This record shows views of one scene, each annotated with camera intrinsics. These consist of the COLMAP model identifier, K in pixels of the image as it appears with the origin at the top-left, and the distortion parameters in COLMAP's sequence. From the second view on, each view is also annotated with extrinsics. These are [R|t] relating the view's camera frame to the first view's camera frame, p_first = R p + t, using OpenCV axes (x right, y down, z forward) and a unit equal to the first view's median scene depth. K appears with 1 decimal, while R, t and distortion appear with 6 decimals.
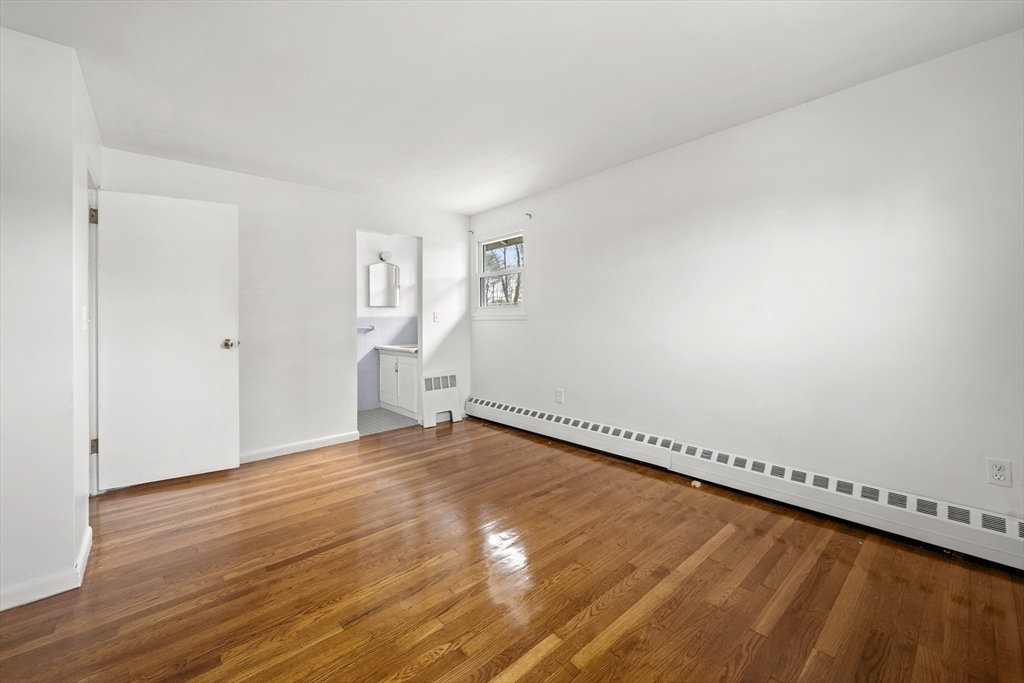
lens RADIAL K [[397.4, 0, 495.7], [0, 397.4, 317.8], [0, 0, 1]] dist [0.000416, 0.000041]
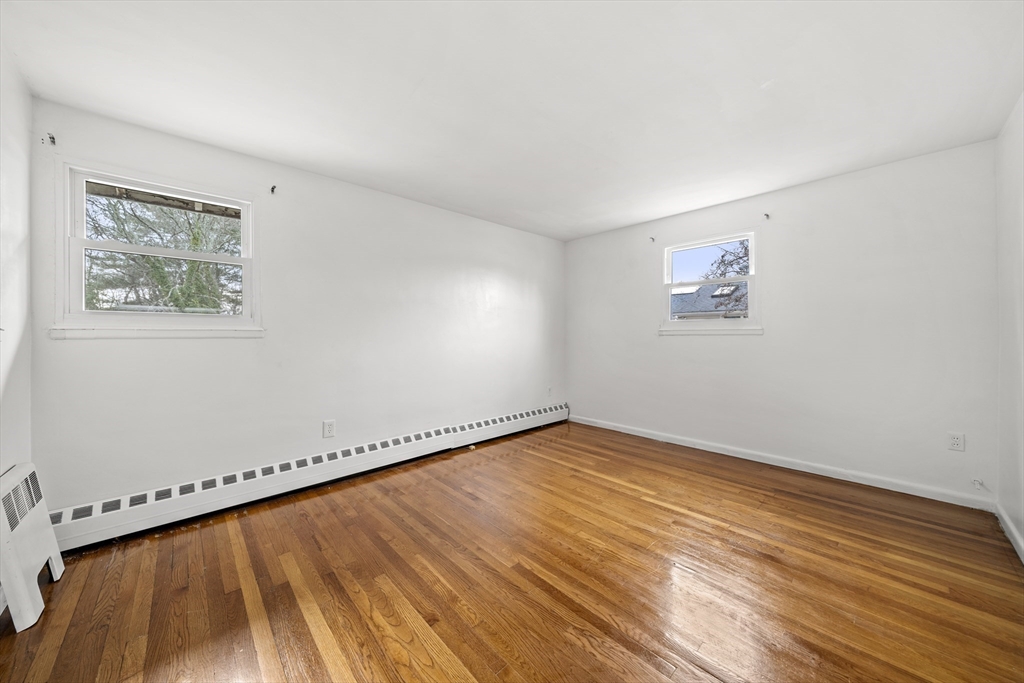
lens RADIAL K [[353.8, 0, 511.3], [0, 353.8, 340.7], [0, 0, 1]] dist [-0.003211, -0.000245]
pose [[-0.031594, -0.008138, 0.999468, -0.810691], [-0.004854, 0.999956, 0.007988, 0.004221], [-0.999489, -0.004599, -0.031632, 0.875034]]
